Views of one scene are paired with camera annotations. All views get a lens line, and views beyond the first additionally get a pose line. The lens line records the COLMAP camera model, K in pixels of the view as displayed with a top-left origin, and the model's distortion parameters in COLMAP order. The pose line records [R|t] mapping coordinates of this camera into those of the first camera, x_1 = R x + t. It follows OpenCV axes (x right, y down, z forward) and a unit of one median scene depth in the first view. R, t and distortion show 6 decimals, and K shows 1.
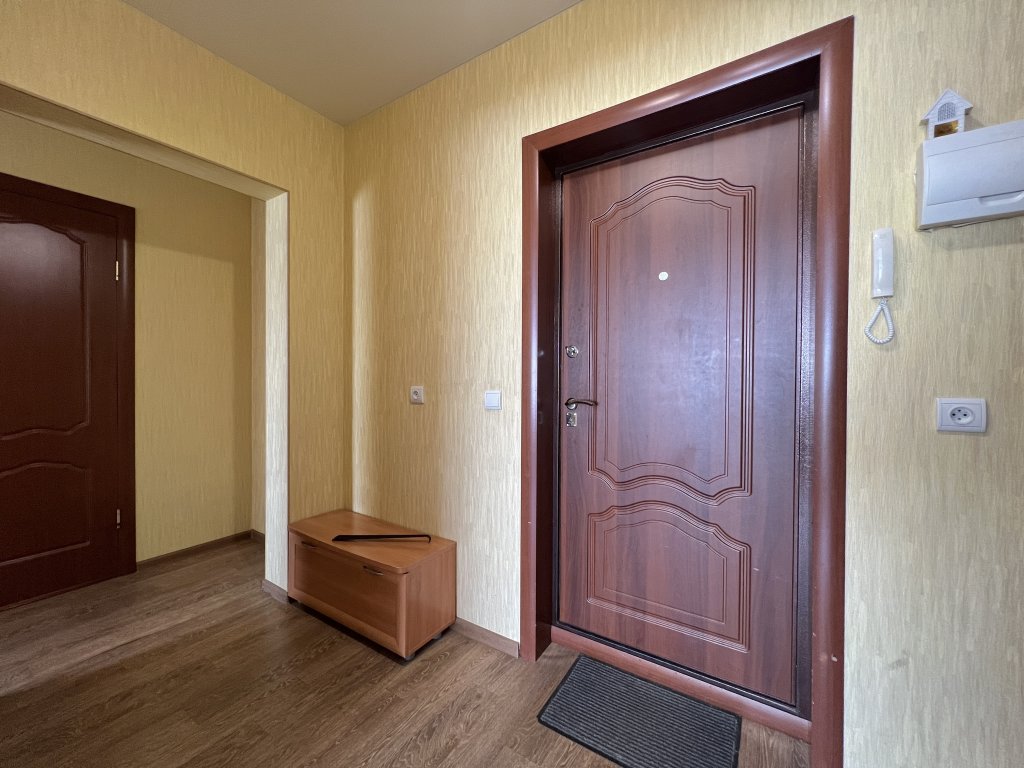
lens RADIAL K [[411.3, 0, 509.8], [0, 411.3, 384.5], [0, 0, 1]] dist [0.001223, -0.000231]
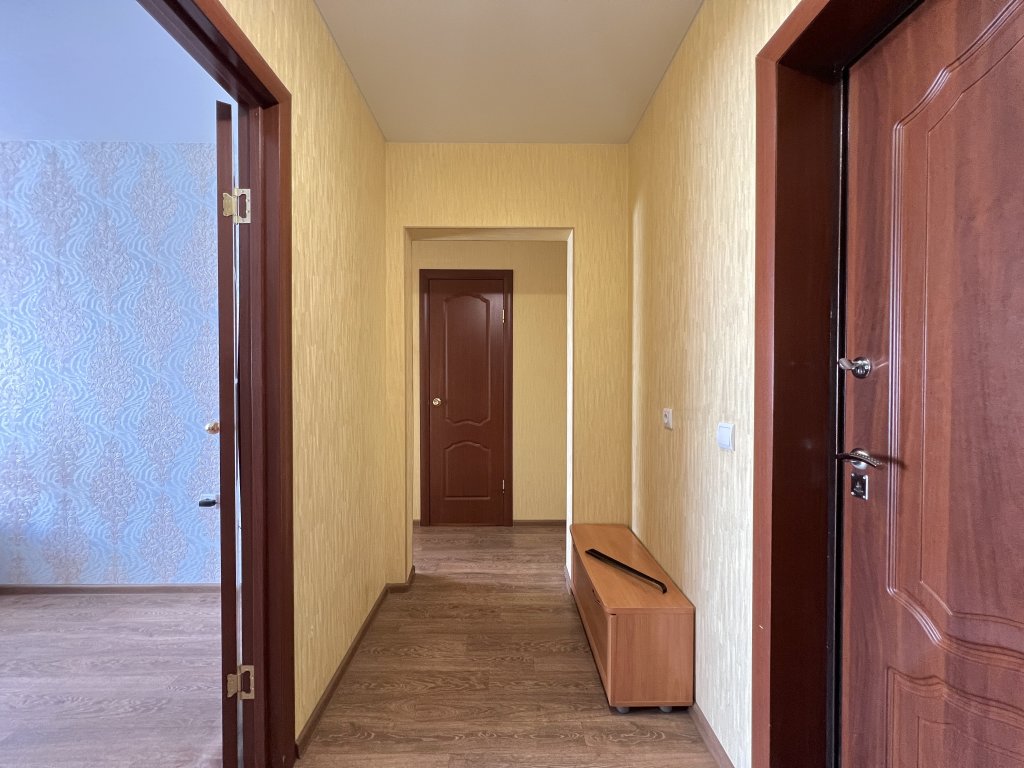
lens RADIAL K [[411.3, 0, 510.9], [0, 411.3, 384.7], [0, 0, 1]] dist [0.001223, -0.000231]
pose [[0.560774, 0.009813, -0.827911, 0.346270], [-0.011833, 0.999923, 0.003837, -0.051586], [0.827884, 0.007644, 0.560847, 0.268204]]
